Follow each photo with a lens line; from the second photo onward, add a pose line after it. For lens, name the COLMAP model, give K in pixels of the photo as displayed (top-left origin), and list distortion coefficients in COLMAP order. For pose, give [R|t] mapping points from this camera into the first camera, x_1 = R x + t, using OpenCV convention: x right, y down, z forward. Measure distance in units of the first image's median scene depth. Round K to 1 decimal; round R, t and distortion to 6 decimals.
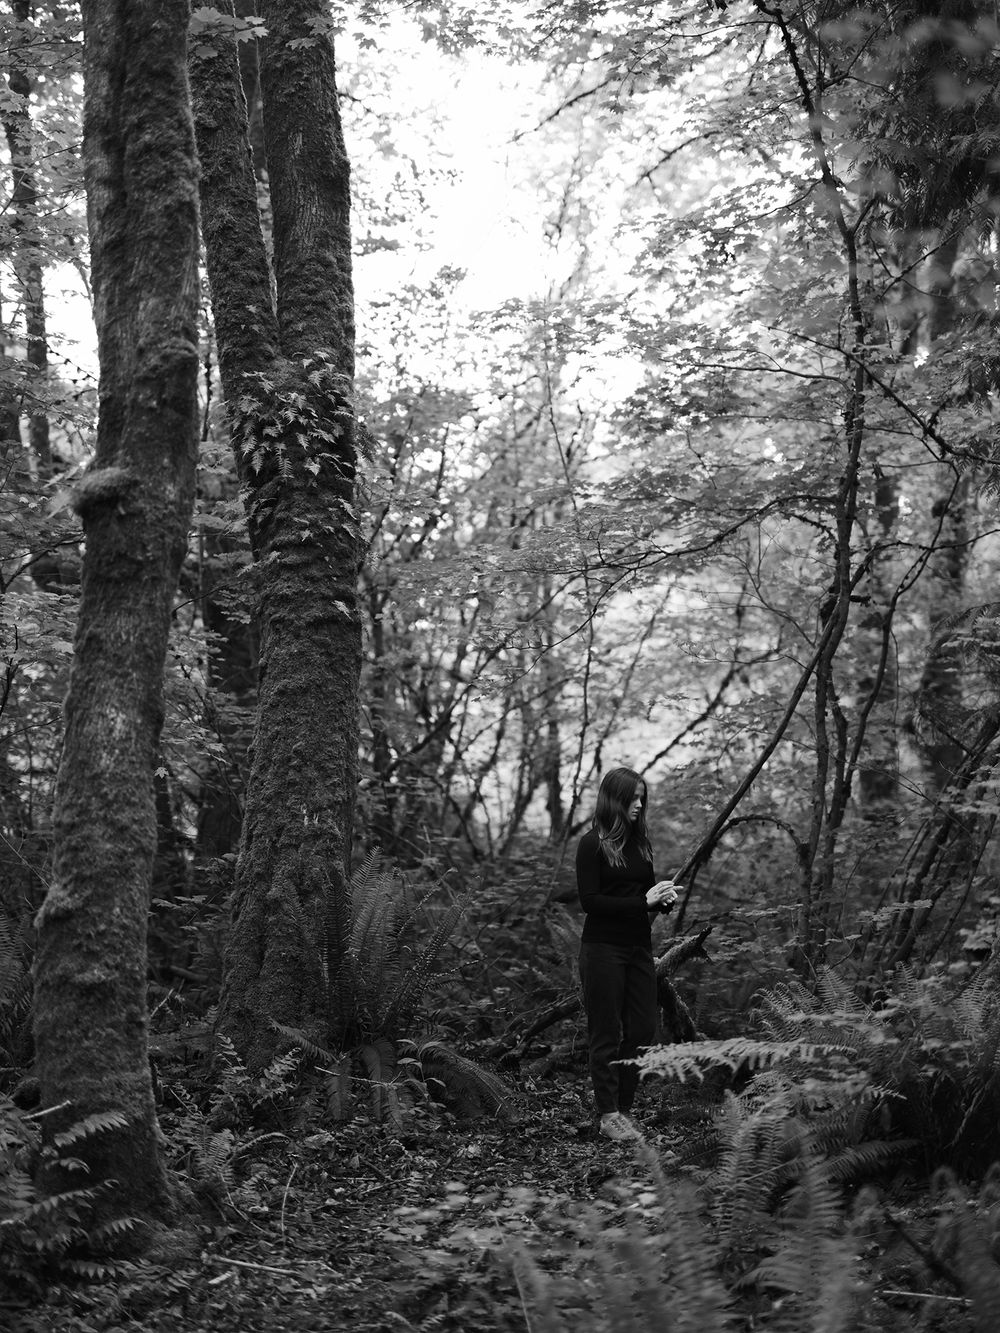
lens RADIAL K [[2463.8, 0, 500.0], [0, 2463.8, 666.5], [0, 0, 1]] dist [-0.004126, 0.005294]
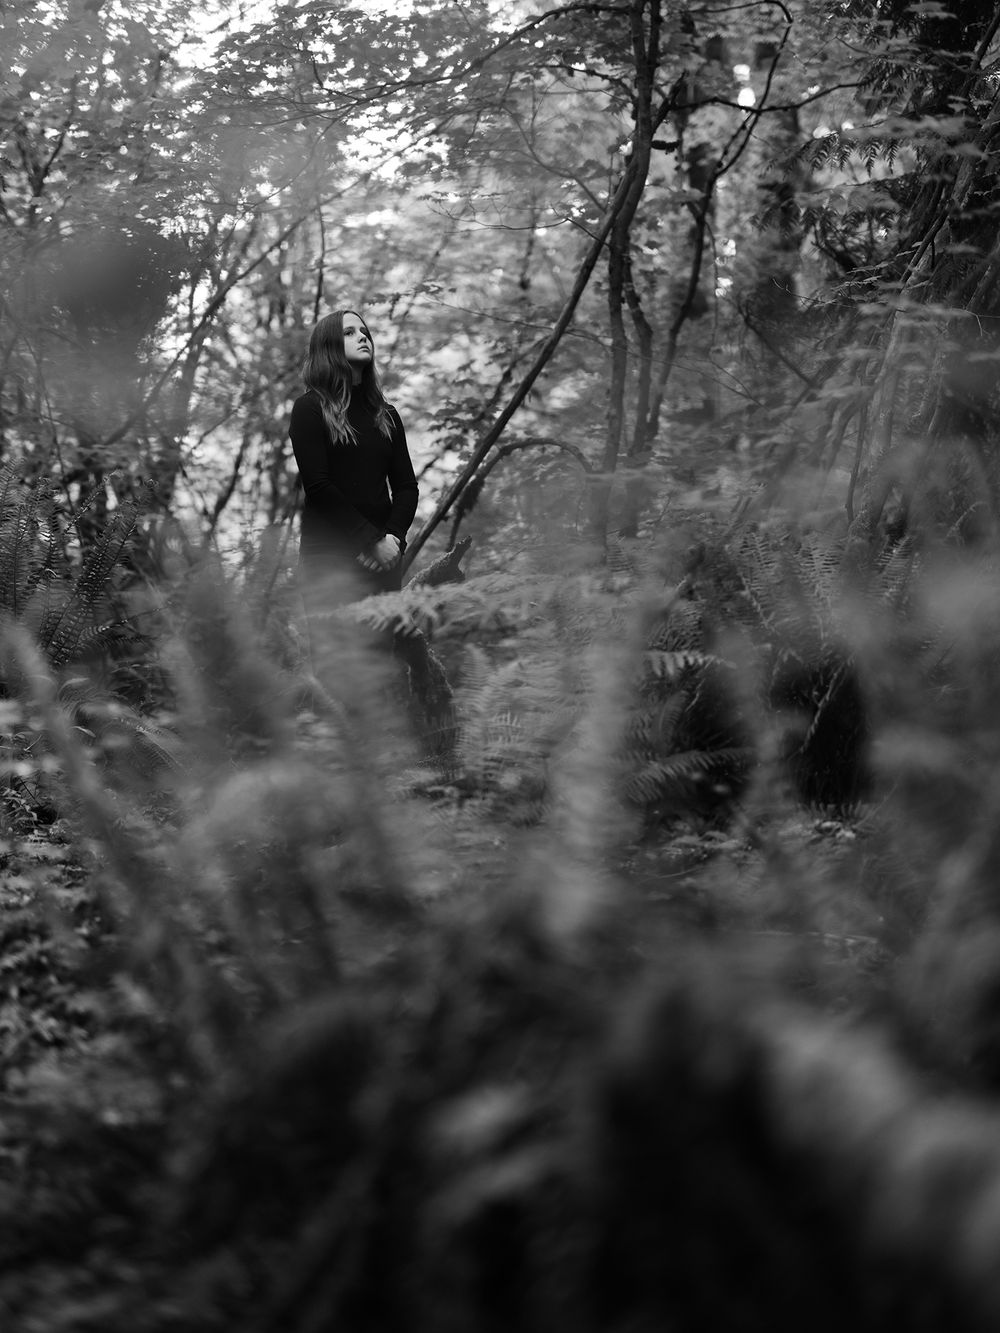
lens RADIAL K [[2682.7, 0, 500.7], [0, 2682.7, 701.8], [0, 0, 1]] dist [0.000260, 0.075283]
pose [[0.996649, -0.022963, 0.078512, 0.029188], [0.018080, 0.997890, 0.062351, 0.097172], [-0.079778, -0.060723, 0.994961, 0.186091]]
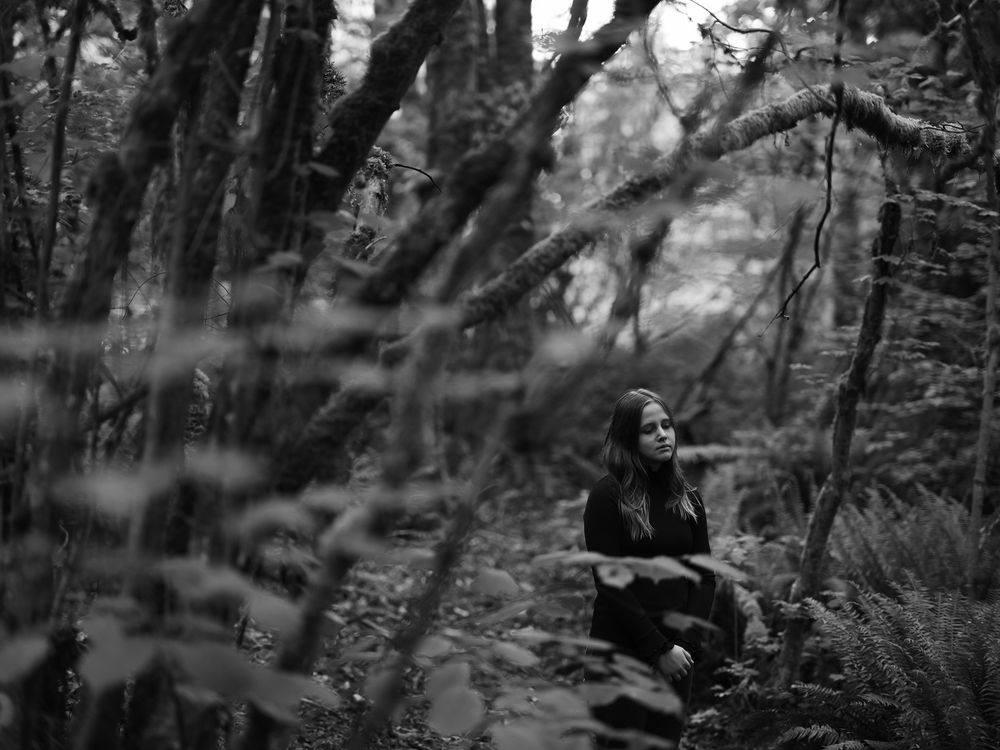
lens RADIAL K [[2012.5, 0, 500.0], [0, 2012.5, 375.0], [0, 0, 1]] dist [0.000260, 0.075283]
pose [[0.998255, 0.038628, -0.044667, -0.009976], [-0.034865, 0.996010, 0.082152, -0.034646], [0.047662, -0.080452, 0.995618, -0.538884]]
